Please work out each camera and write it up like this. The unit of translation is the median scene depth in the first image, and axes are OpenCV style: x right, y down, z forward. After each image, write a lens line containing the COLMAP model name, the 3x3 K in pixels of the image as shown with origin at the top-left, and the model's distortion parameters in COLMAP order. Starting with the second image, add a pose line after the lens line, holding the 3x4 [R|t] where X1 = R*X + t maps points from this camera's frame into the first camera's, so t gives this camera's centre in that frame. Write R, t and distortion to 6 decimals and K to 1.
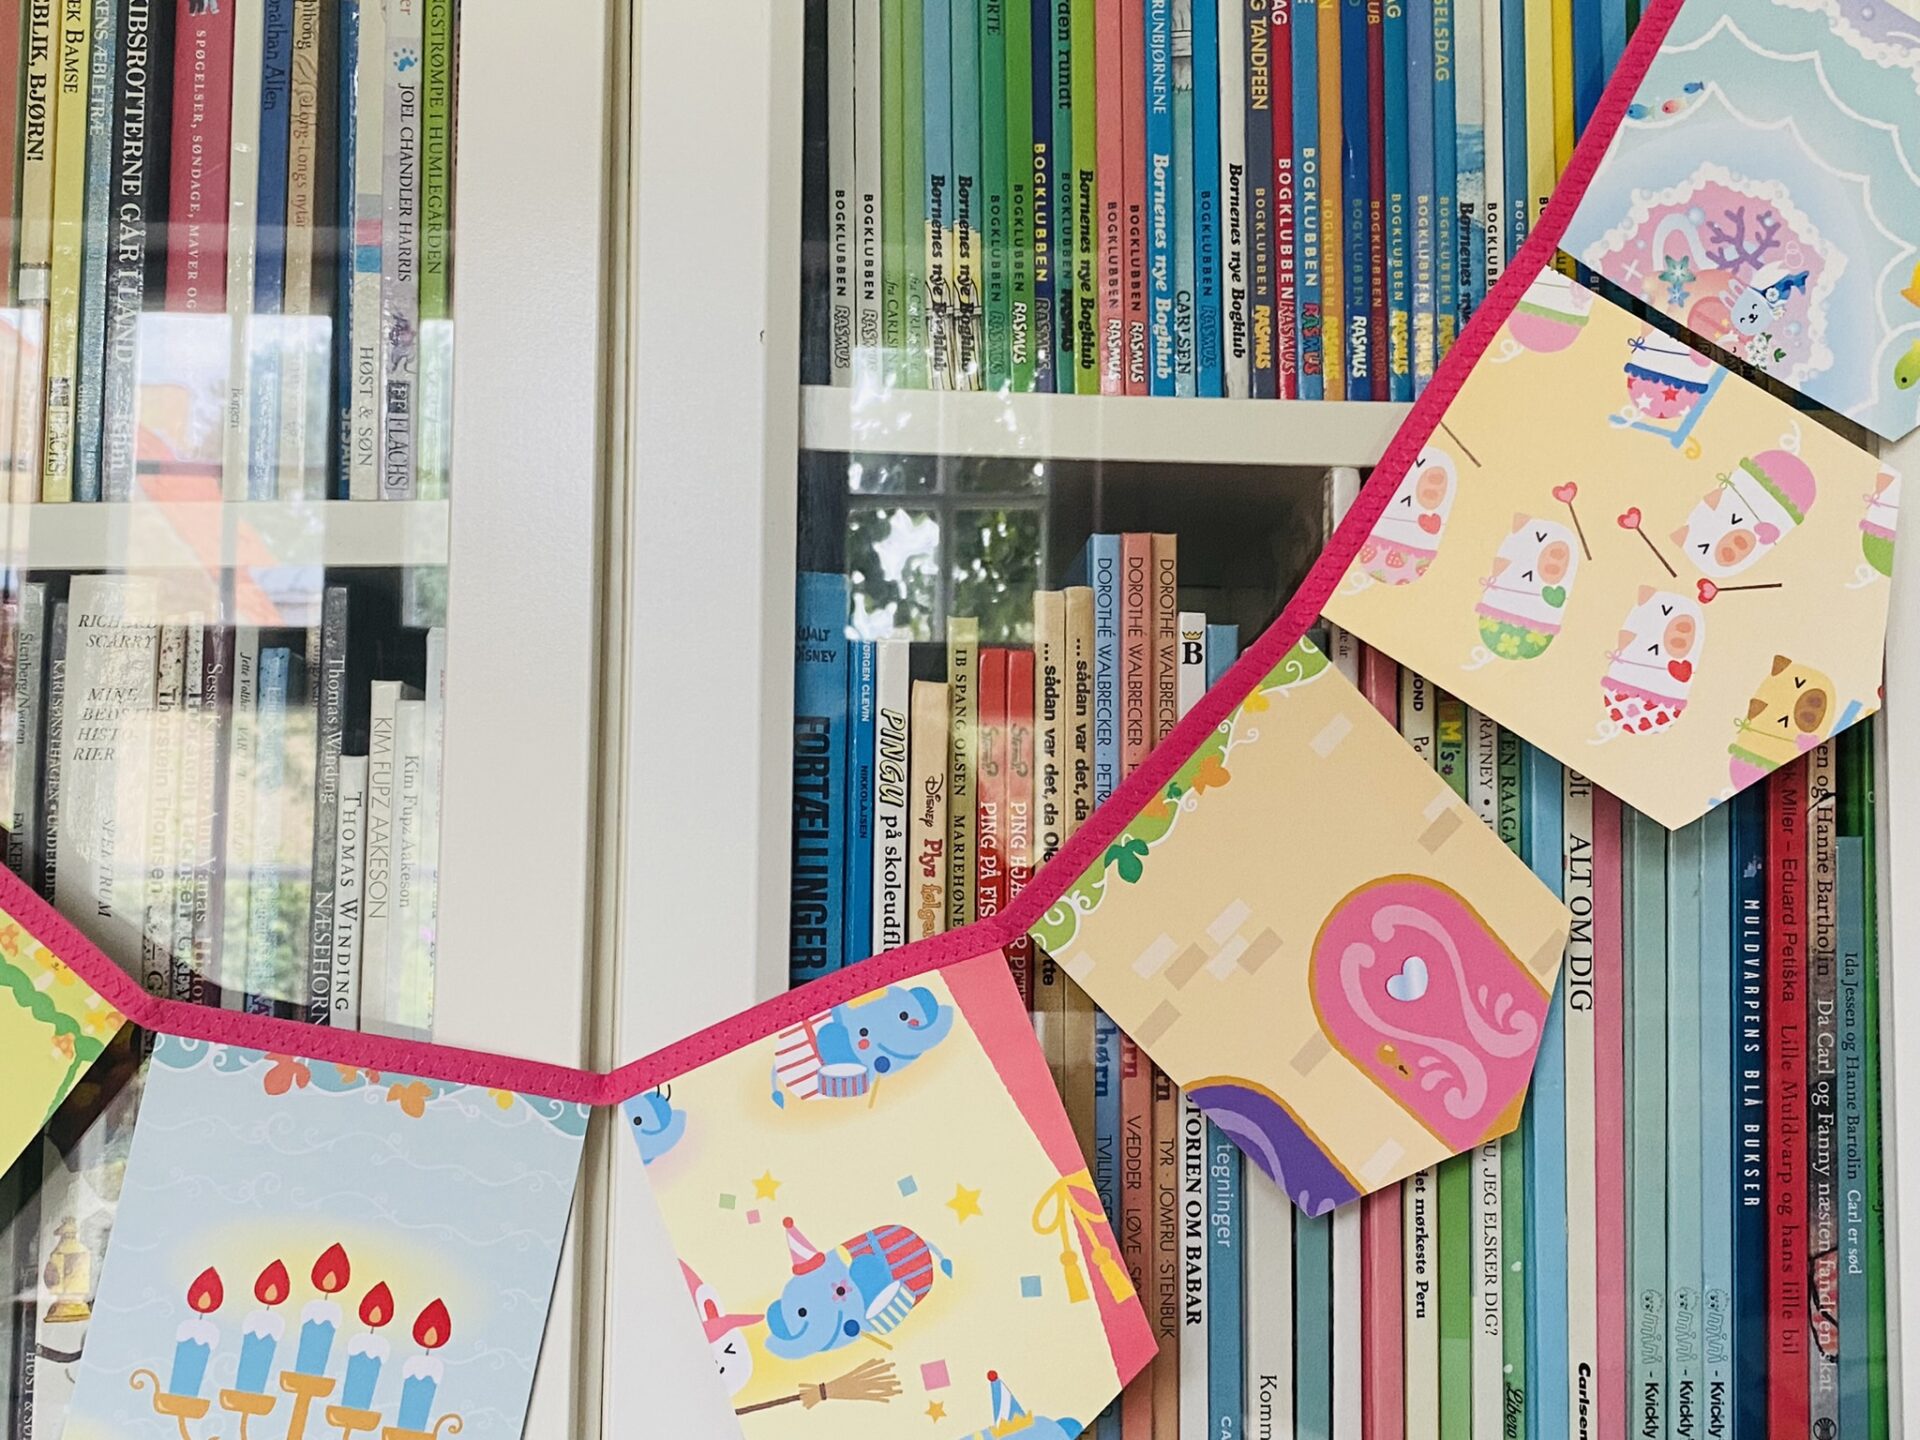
lens RADIAL K [[2464.5, 0, 963.4], [0, 2464.5, 704.9], [0, 0, 1]] dist [0.060735, 0.000000]
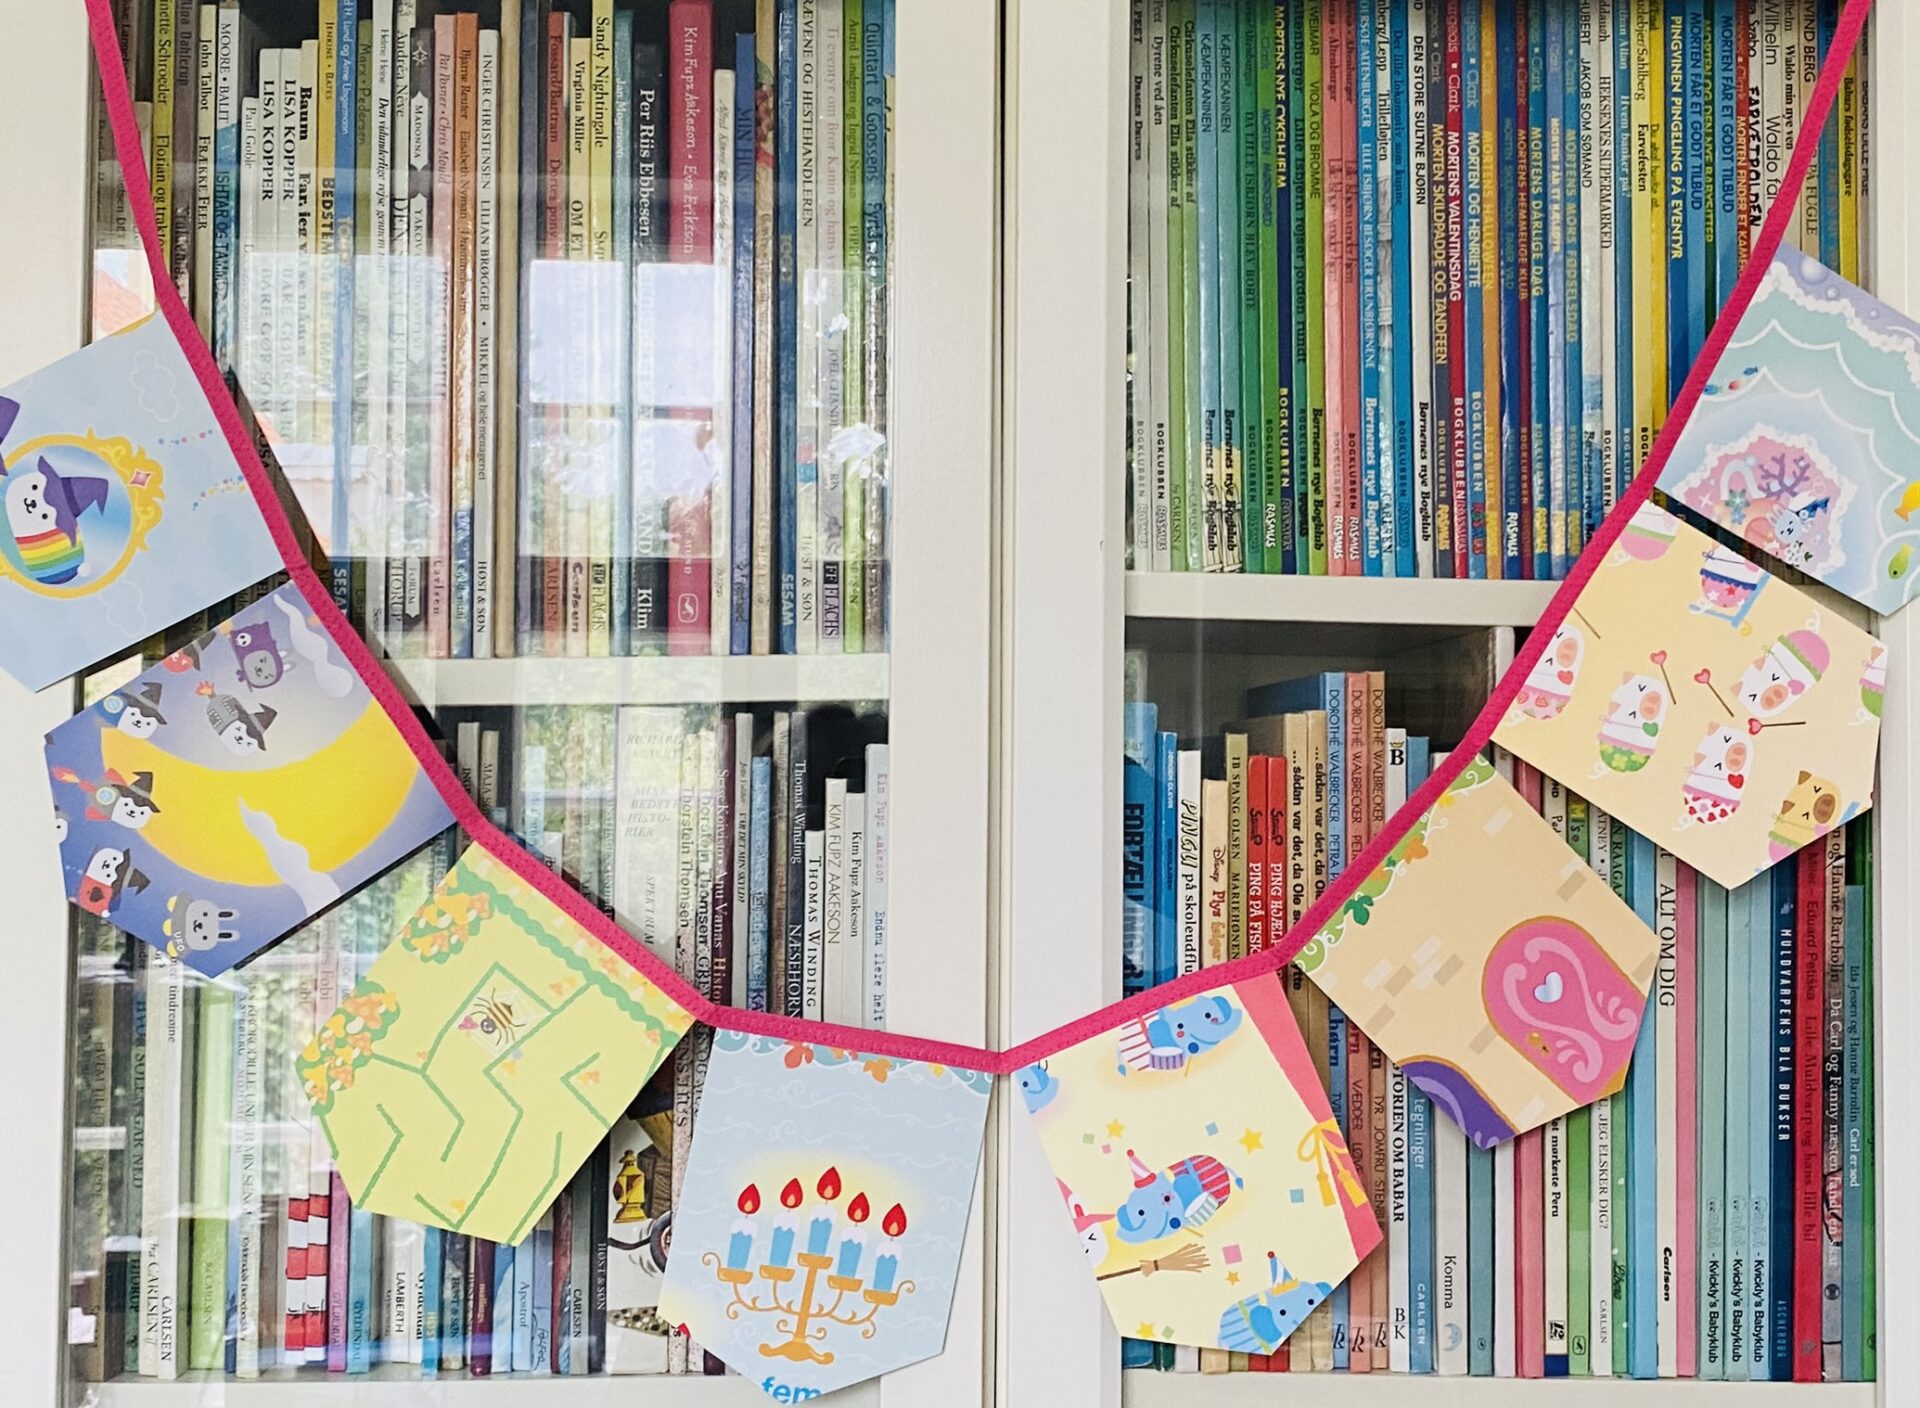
lens RADIAL K [[2680.3, 0, 1000.3], [0, 2680.3, 702.1], [0, 0, 1]] dist [0.102741, 0.000000]
pose [[0.999984, -0.003313, 0.004509, -0.138677], [0.003095, 0.998866, 0.047505, -0.123289], [-0.004661, -0.047491, 0.998861, -0.535527]]
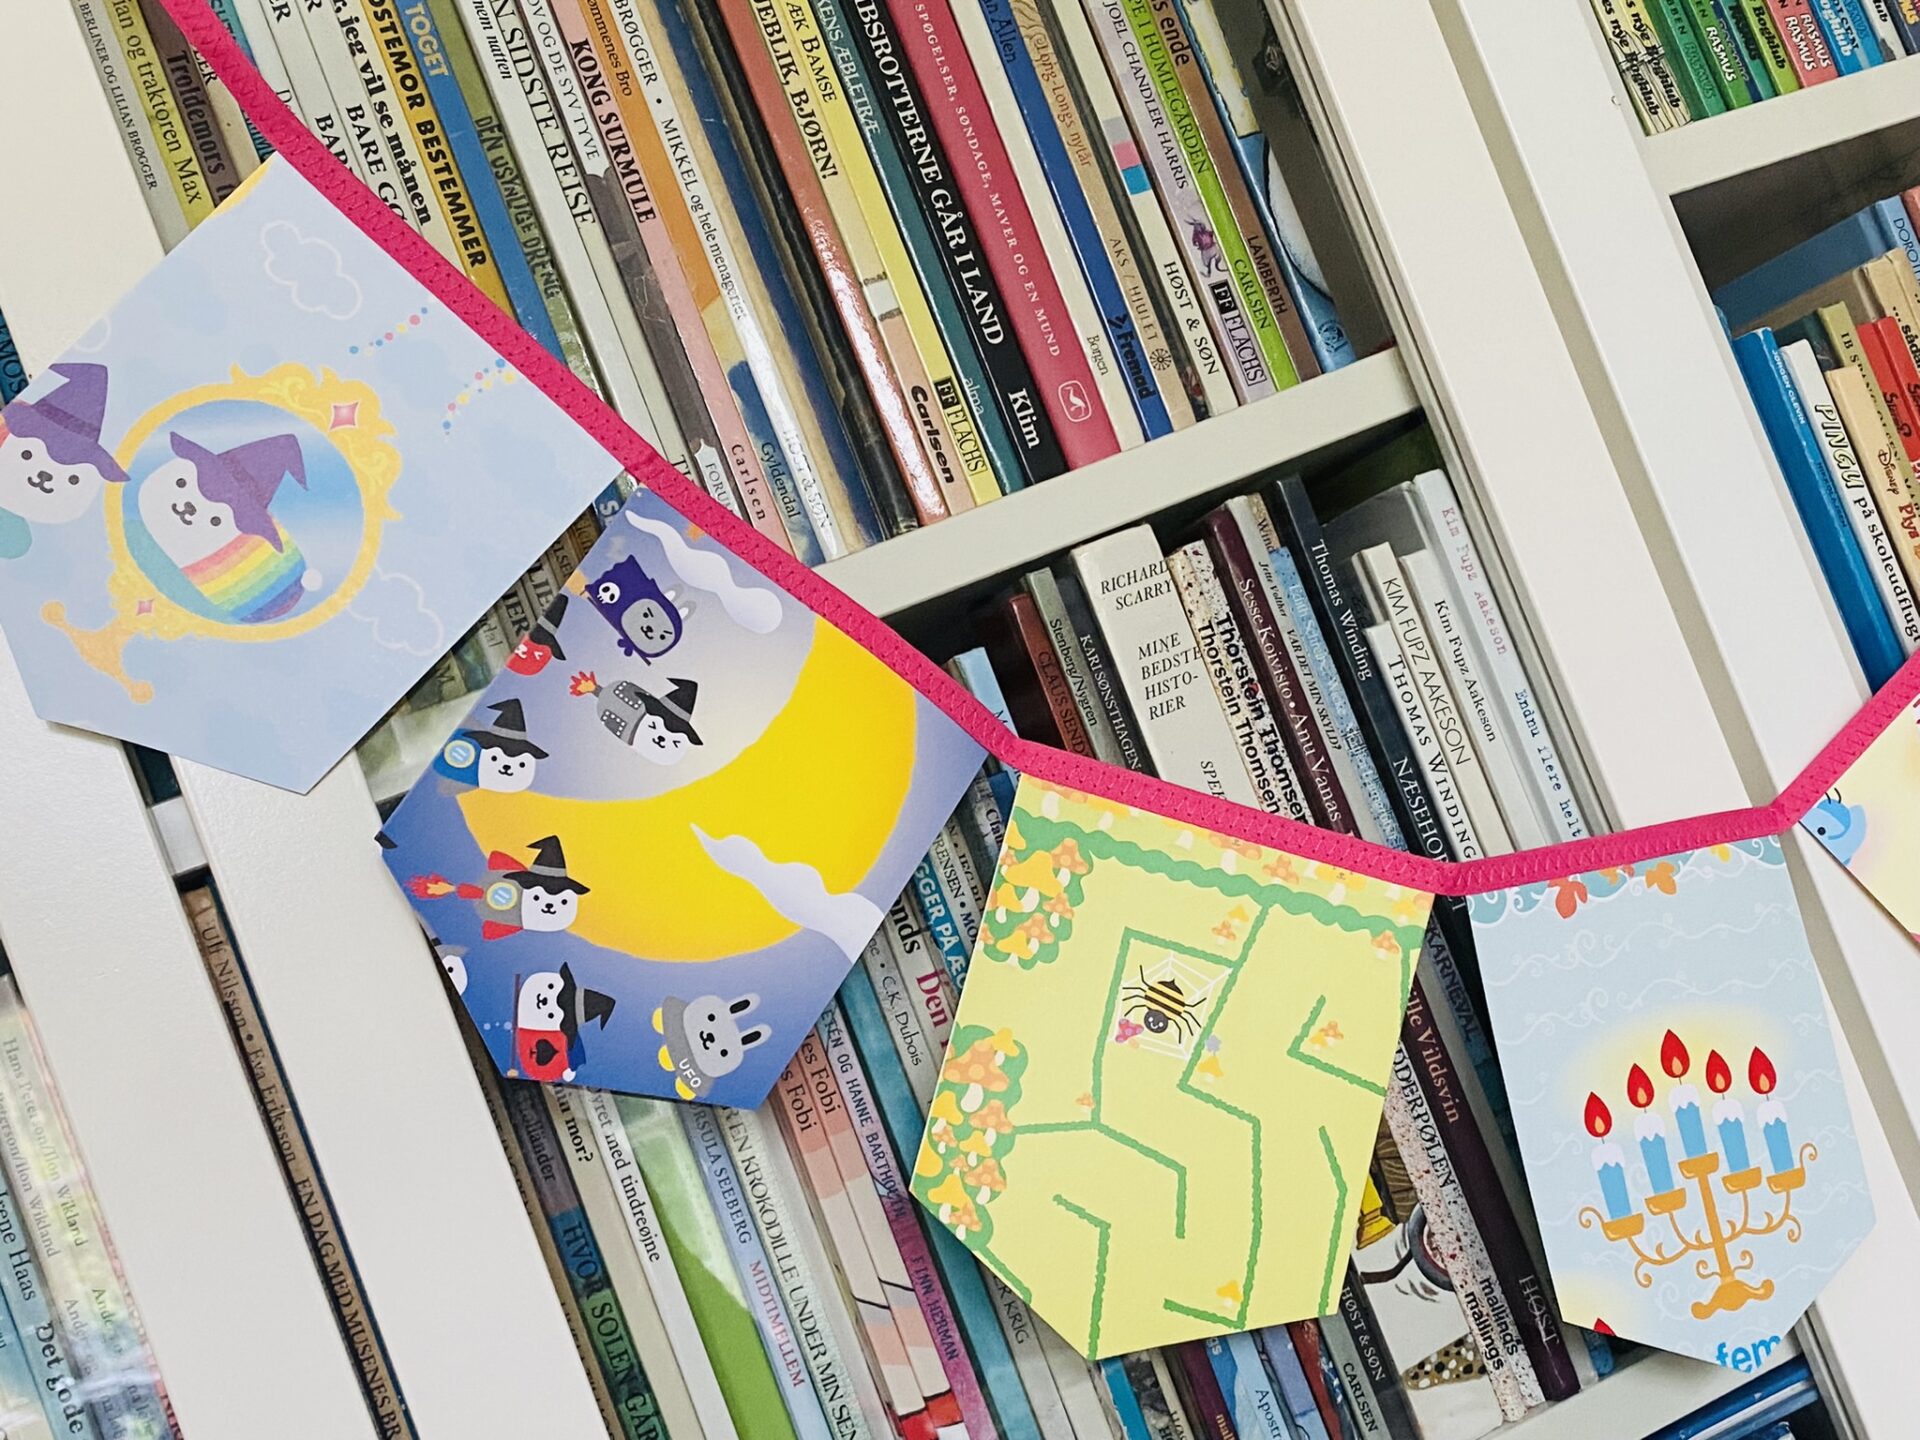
lens RADIAL K [[2553.6, 0, 923.8], [0, 2553.6, 736.6], [0, 0, 1]] dist [0.044432, 0.000000]
pose [[0.898999, -0.348920, 0.264680, -0.676416], [0.350332, 0.935616, 0.043477, -0.044994], [-0.262809, 0.053640, 0.963356, 0.044126]]
